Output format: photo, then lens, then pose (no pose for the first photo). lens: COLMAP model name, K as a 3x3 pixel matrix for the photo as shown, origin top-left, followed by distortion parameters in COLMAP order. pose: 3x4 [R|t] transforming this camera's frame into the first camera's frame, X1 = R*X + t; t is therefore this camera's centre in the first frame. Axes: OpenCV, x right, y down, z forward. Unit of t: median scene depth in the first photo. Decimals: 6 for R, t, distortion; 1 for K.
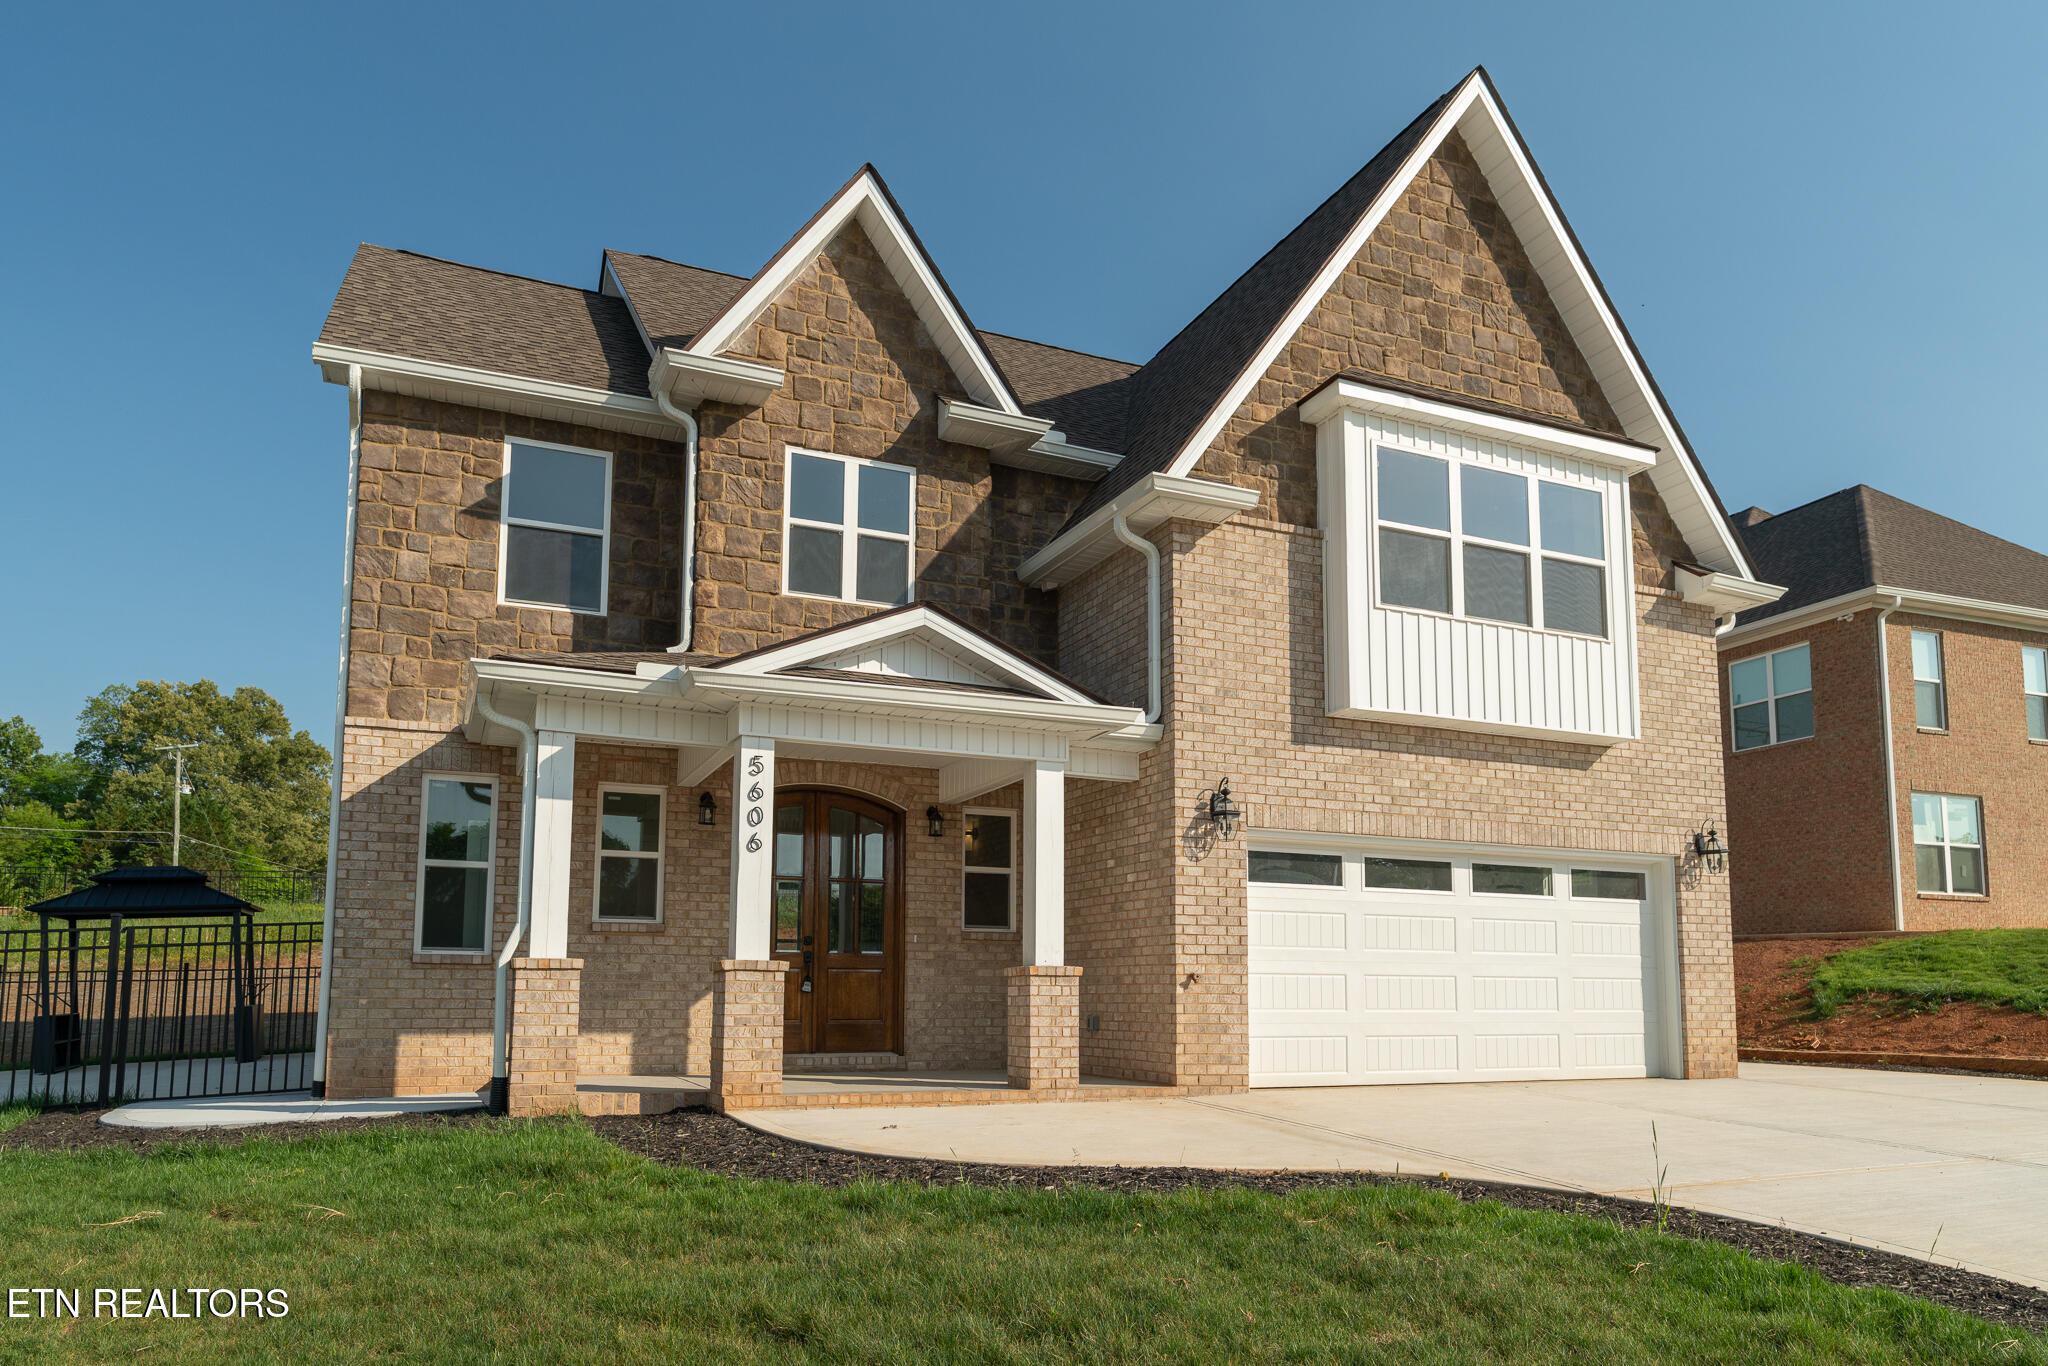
lens RADIAL K [[1335.1, 0, 1025.1], [0, 1335.1, 870.4], [0, 0, 1]] dist [0.022384, 0.000613]
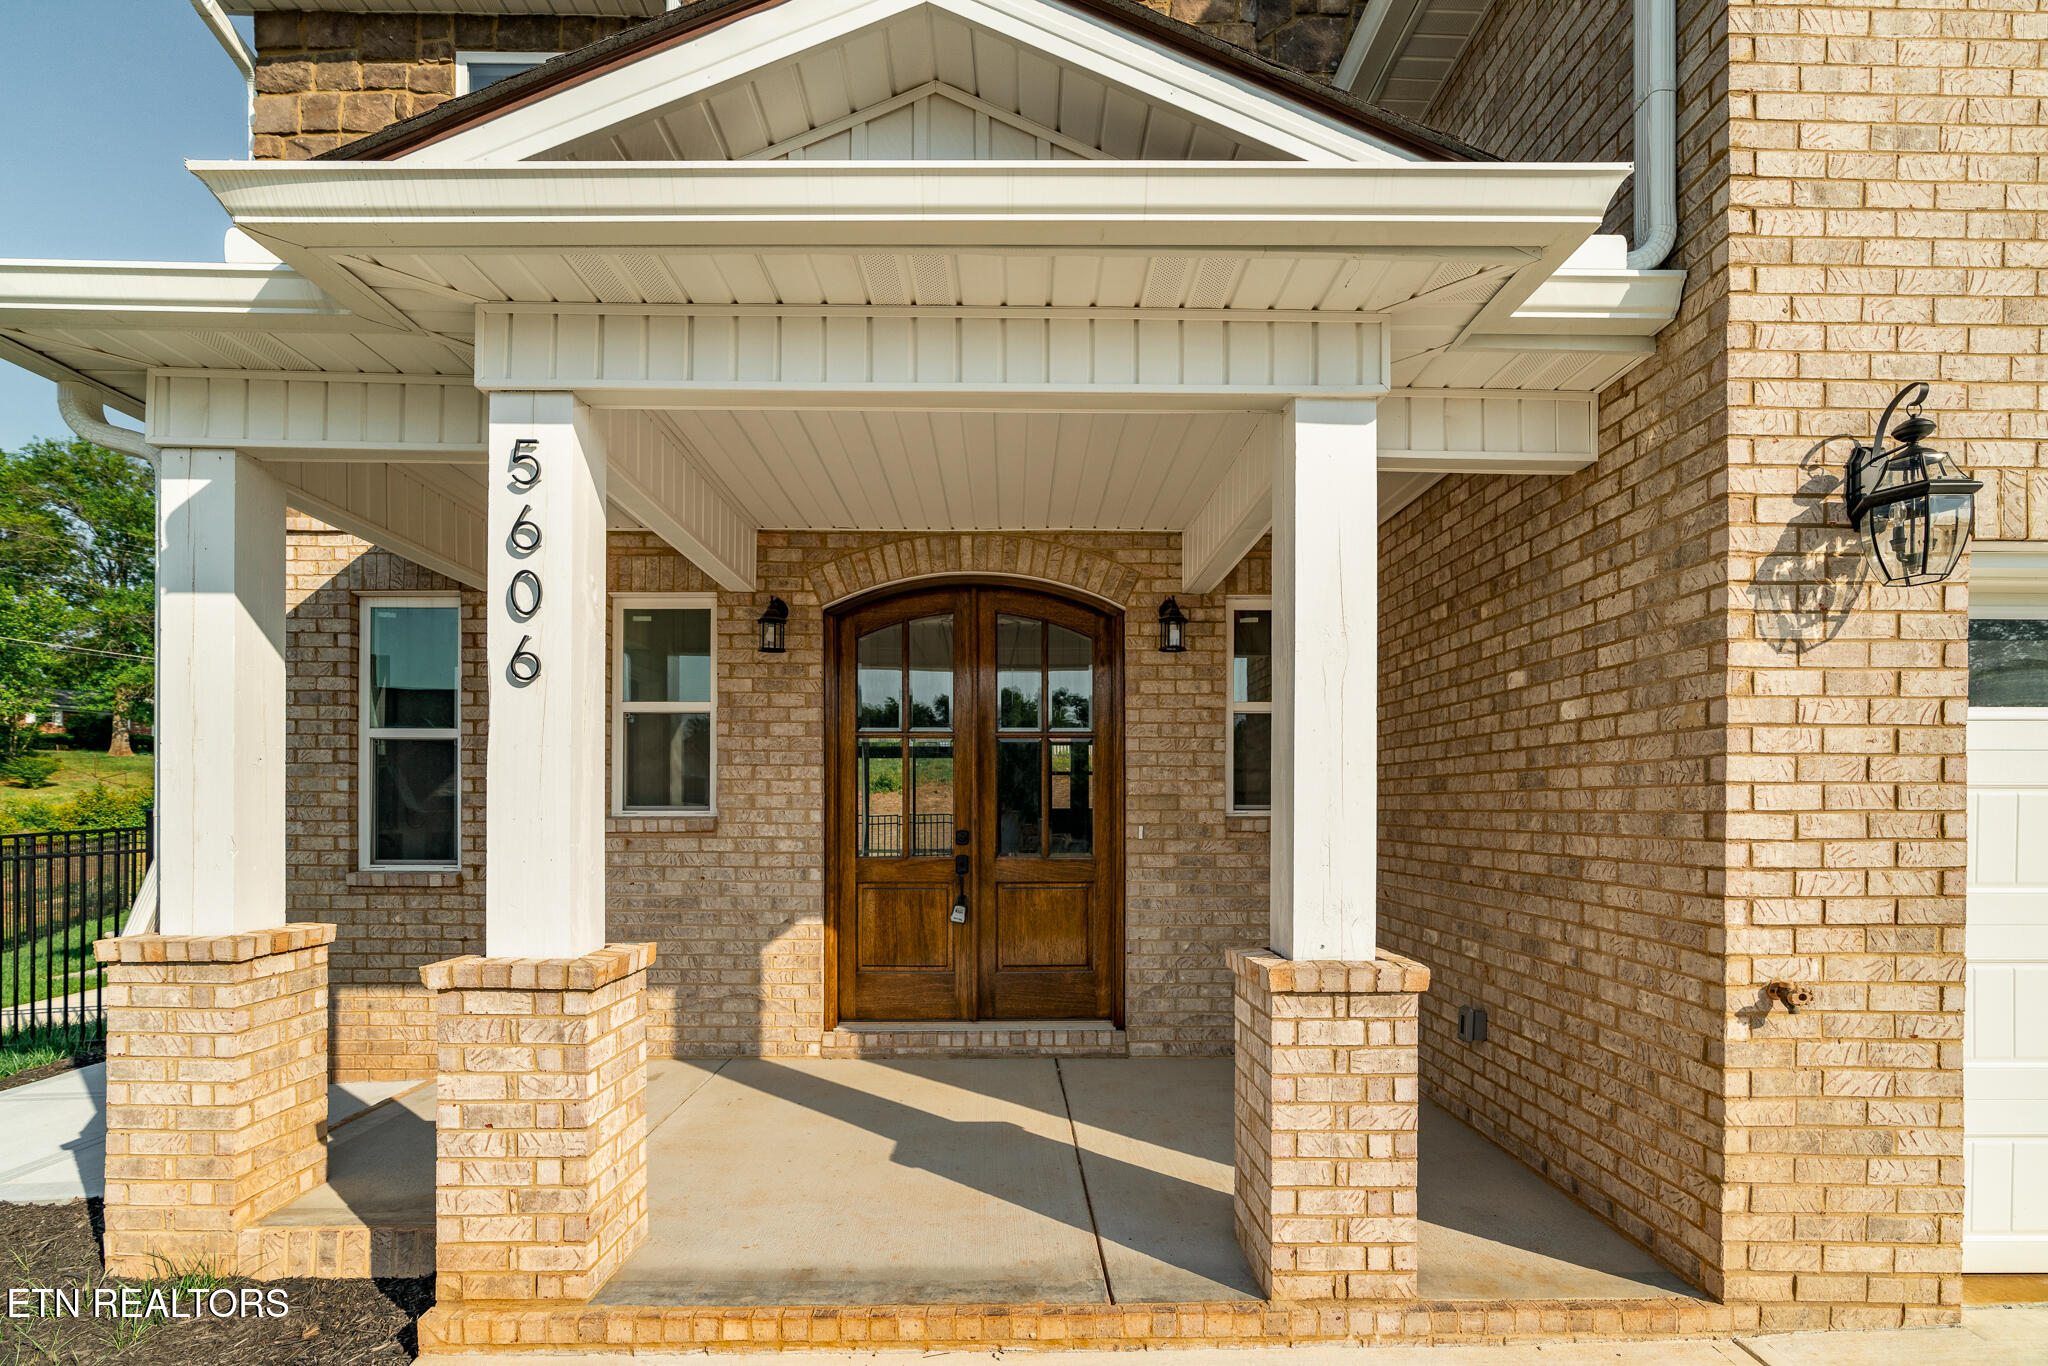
lens RADIAL K [[1001.1, 0, 1027.7], [0, 1001.1, 821.8], [0, 0, 1]] dist [-0.005884, 0.001191]
pose [[0.925786, -0.001410, -0.378045, 0.041993], [0.040681, 0.994558, 0.095915, 0.003529], [0.375852, -0.104176, 0.920805, 0.674197]]
